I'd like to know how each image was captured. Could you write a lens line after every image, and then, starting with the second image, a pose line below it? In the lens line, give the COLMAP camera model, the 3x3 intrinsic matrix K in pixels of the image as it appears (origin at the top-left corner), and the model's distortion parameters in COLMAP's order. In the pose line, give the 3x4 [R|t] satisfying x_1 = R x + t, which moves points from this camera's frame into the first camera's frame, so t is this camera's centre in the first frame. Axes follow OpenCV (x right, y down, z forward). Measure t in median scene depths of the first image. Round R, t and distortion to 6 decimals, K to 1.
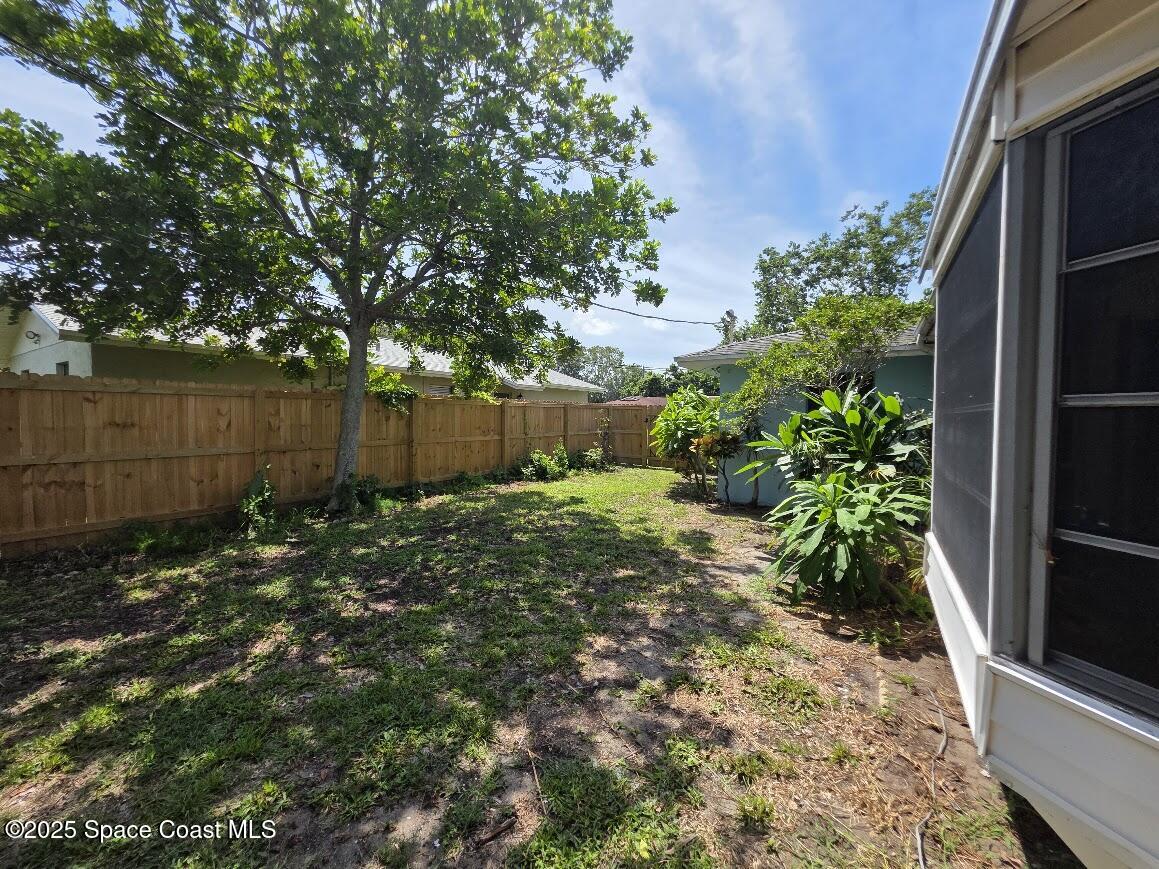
lens RADIAL K [[466.0, 0, 578.9], [0, 466.0, 431.9], [0, 0, 1]] dist [-0.001896, 0.000485]
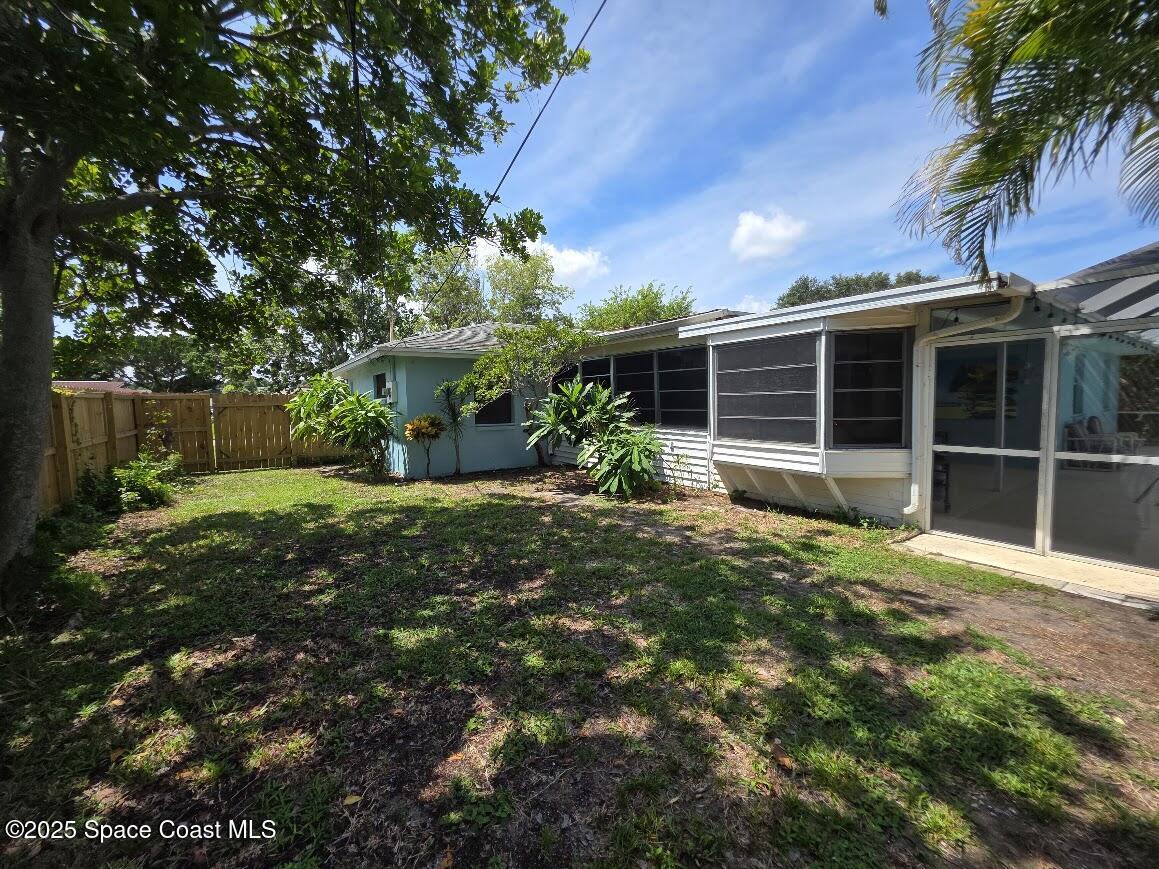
lens RADIAL K [[466.0, 0, 578.5], [0, 466.0, 432.8], [0, 0, 1]] dist [-0.001896, 0.000485]
pose [[0.388797, -0.088230, 0.917089, -1.897159], [0.065069, 0.995548, 0.068193, -0.053378], [-0.919023, 0.033161, 0.392808, 0.672283]]
